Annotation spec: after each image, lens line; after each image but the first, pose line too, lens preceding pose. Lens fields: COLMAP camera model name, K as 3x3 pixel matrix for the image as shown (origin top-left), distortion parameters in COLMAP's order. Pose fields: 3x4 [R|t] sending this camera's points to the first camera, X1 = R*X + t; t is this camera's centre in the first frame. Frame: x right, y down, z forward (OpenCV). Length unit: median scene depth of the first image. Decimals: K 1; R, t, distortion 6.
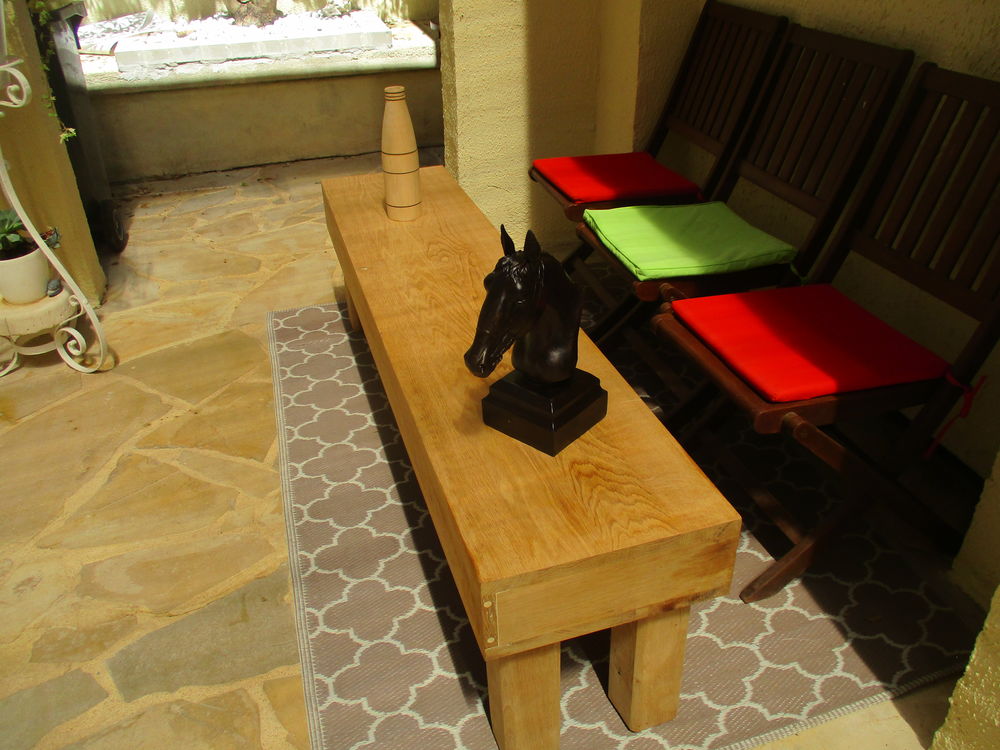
lens RADIAL K [[824.2, 0, 501.5], [0, 824.2, 380.1], [0, 0, 1]] dist [-0.030499, 0.014154]
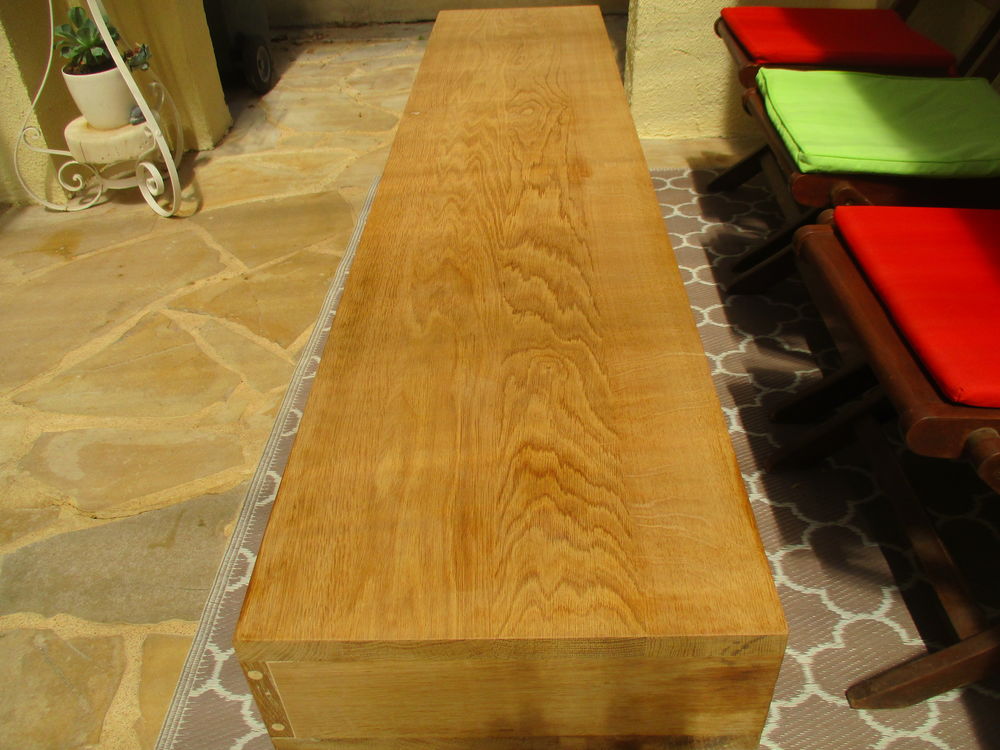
lens RADIAL K [[829.8, 0, 500.0], [0, 829.8, 375.0], [0, 0, 1]] dist [-0.024271, 0.005995]
pose [[0.948999, 0.180489, -0.258505, 0.122753], [-0.153041, 0.980560, 0.122801, -0.007738], [0.275644, -0.076976, 0.958173, 0.268005]]
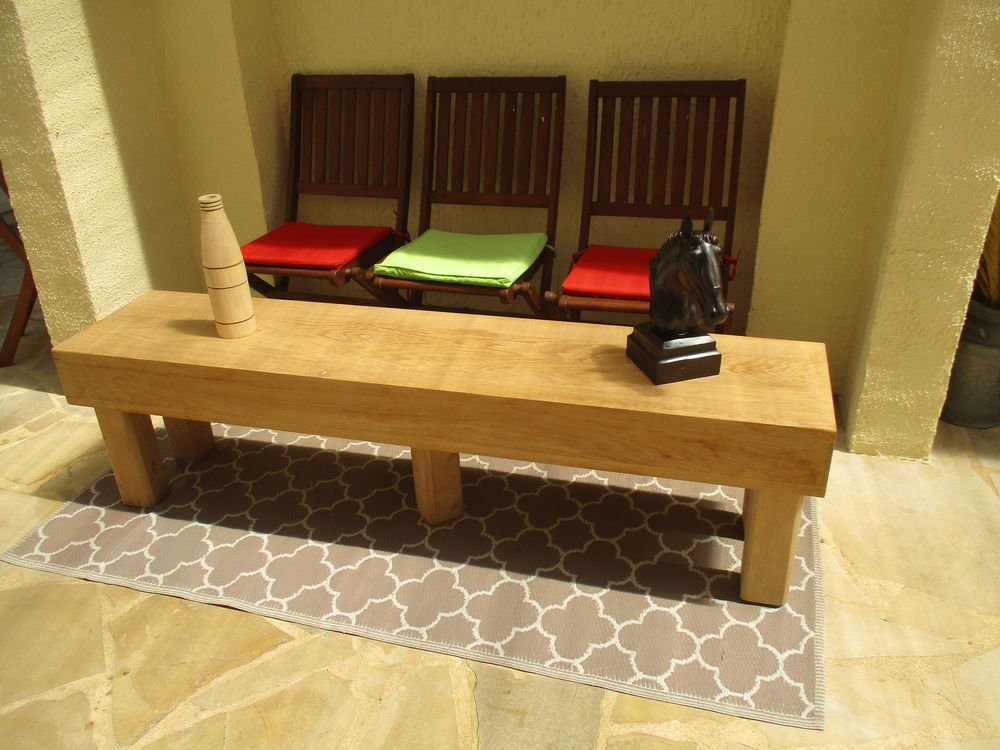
lens RADIAL K [[829.8, 0, 500.0], [0, 829.8, 375.0], [0, 0, 1]] dist [-0.024271, 0.005995]
pose [[0.553375, -0.395345, 0.733129, -0.675765], [0.464064, 0.877251, 0.122782, -0.142239], [-0.691679, 0.272274, 0.668914, 0.205129]]
